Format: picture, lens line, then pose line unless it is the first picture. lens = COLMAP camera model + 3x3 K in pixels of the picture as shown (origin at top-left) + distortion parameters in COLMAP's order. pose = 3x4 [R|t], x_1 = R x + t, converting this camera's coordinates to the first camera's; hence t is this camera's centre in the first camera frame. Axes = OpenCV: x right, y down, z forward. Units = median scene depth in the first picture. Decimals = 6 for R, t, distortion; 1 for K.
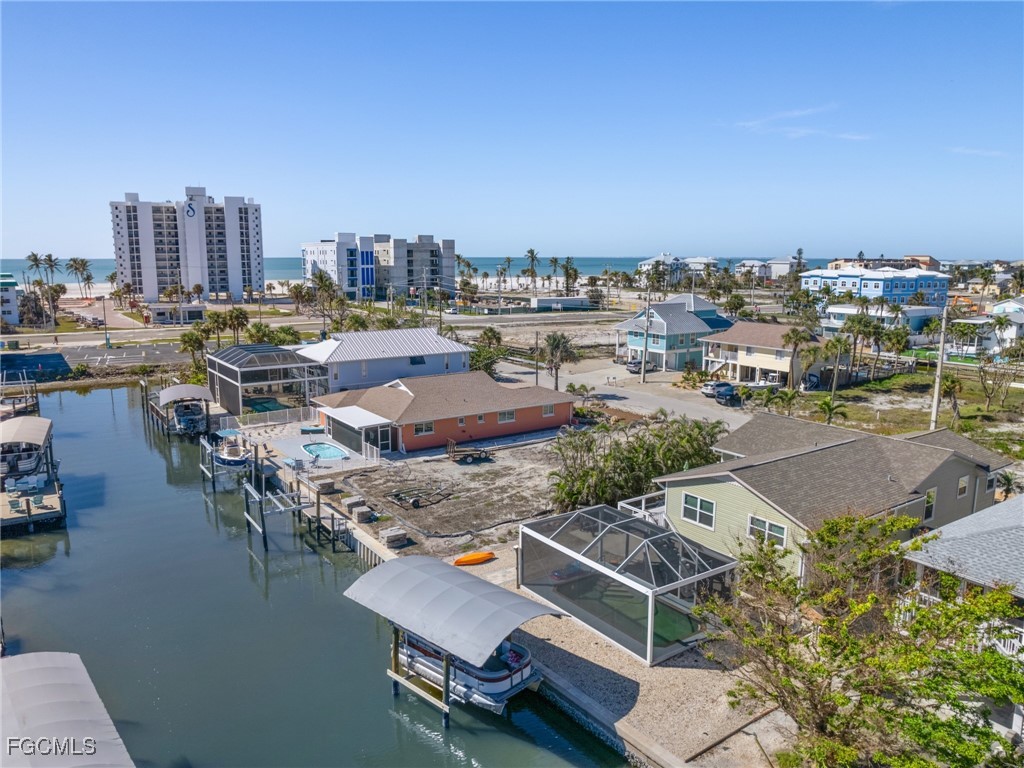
lens RADIAL K [[743.6, 0, 512.0], [0, 743.6, 384.0], [0, 0, 1]] dist [-0.064591, 0.045468]
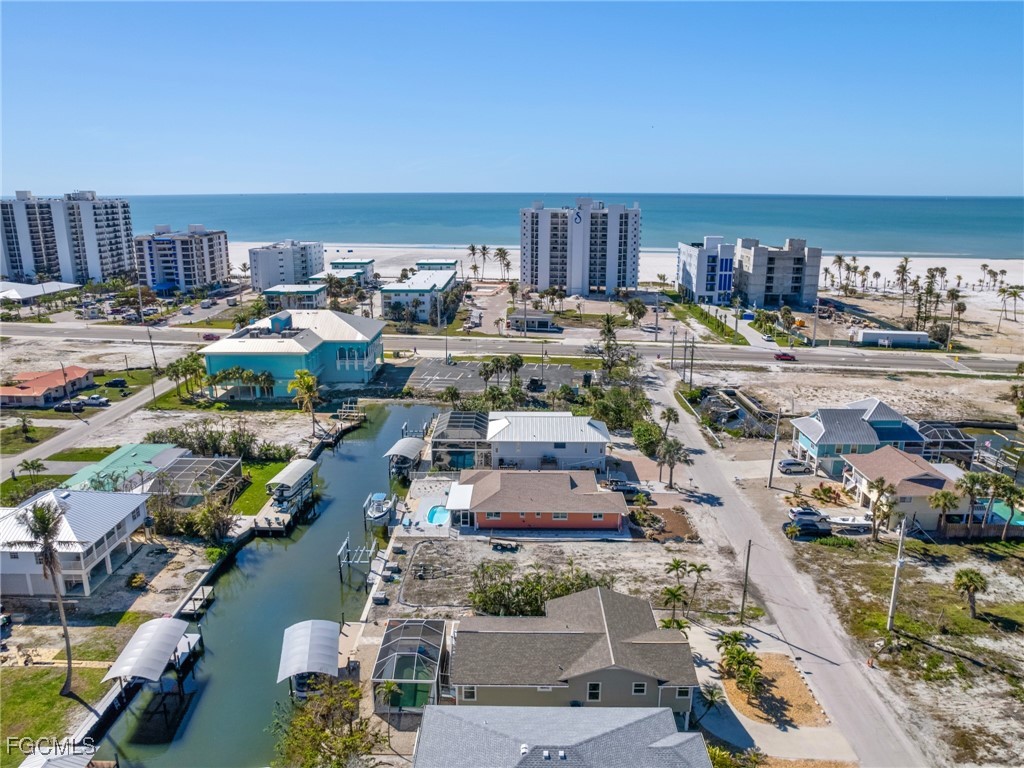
lens RADIAL K [[743.6, 0, 512.0], [0, 743.6, 384.0], [0, 0, 1]] dist [-0.064591, 0.045468]
pose [[0.820180, 0.144868, -0.553460, 0.168618], [-0.102128, 0.988944, 0.107512, -0.088070], [0.562916, -0.031656, 0.825908, -0.049822]]
